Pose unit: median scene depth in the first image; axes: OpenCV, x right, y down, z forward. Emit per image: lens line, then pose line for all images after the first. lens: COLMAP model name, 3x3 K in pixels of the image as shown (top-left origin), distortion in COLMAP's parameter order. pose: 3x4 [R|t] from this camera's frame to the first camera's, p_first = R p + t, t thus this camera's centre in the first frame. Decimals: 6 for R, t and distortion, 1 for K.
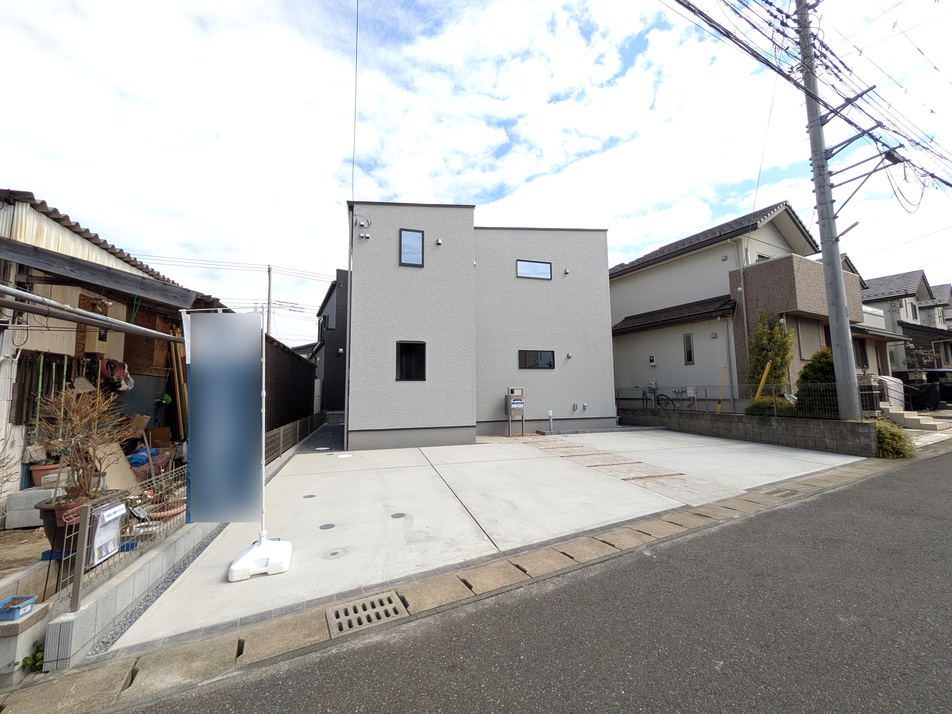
lens RADIAL K [[376.2, 0, 478.8], [0, 376.2, 352.5], [0, 0, 1]] dist [-0.000780, -0.000246]
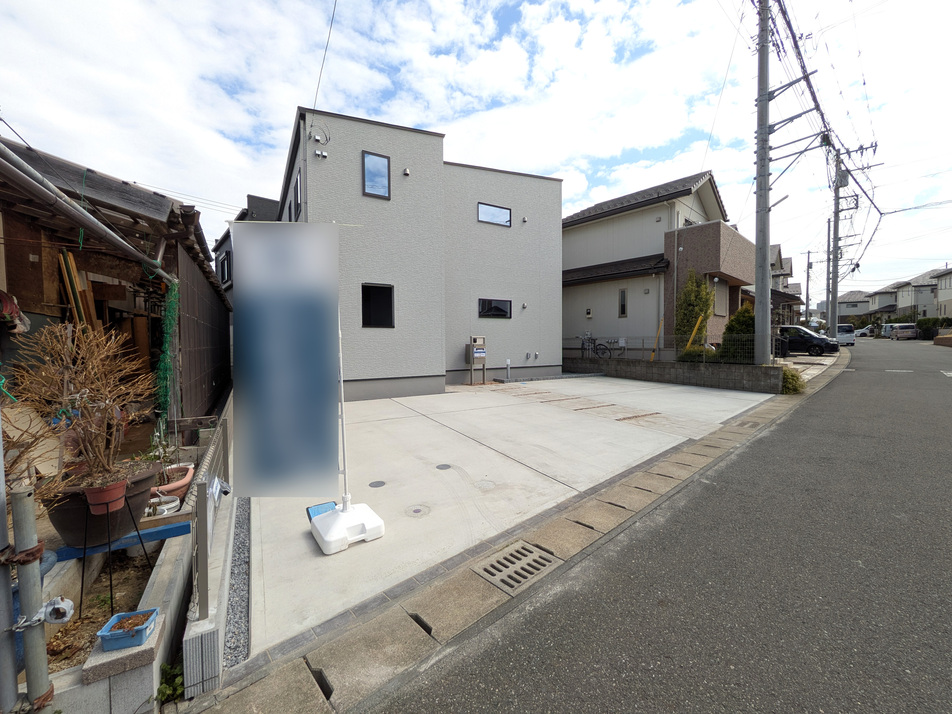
lens RADIAL K [[376.2, 0, 476.1], [0, 376.2, 352.0], [0, 0, 1]] dist [-0.000780, -0.000246]
pose [[0.969606, -0.001117, 0.244668, -0.185527], [-0.030070, 0.991864, 0.123698, 0.014535], [-0.242816, -0.127295, 0.961684, 0.055429]]
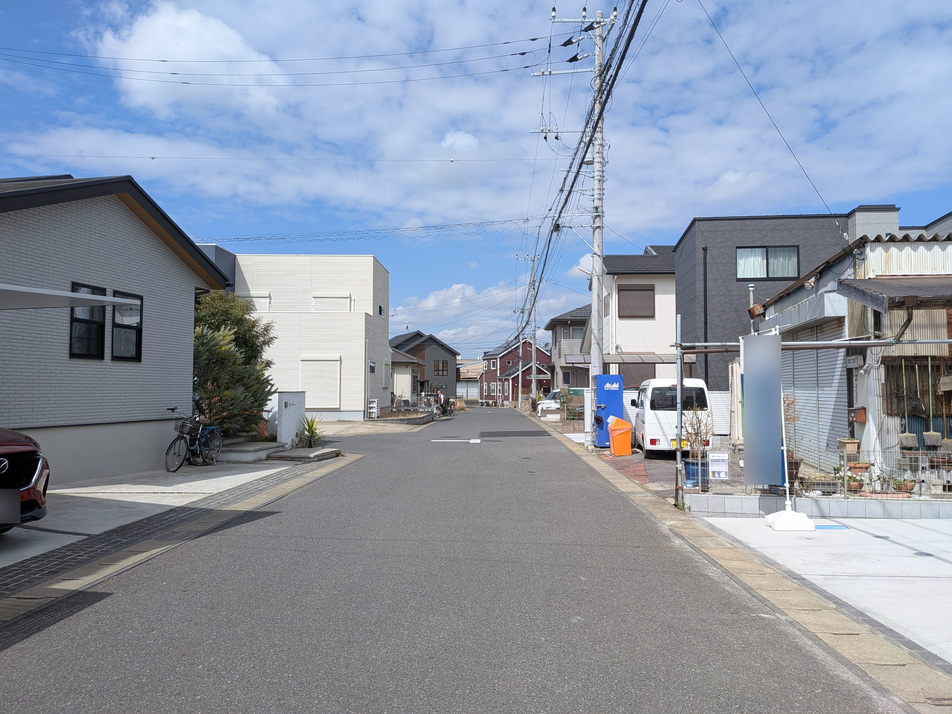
lens RADIAL K [[677.0, 0, 476.1], [0, 677.0, 356.3], [0, 0, 1]] dist [-0.005326, -0.005620]
pose [[-0.490665, -0.032396, -0.870746, 0.743262], [0.097706, 0.990961, -0.091926, 0.033686], [0.865853, -0.130182, -0.483064, 0.469714]]
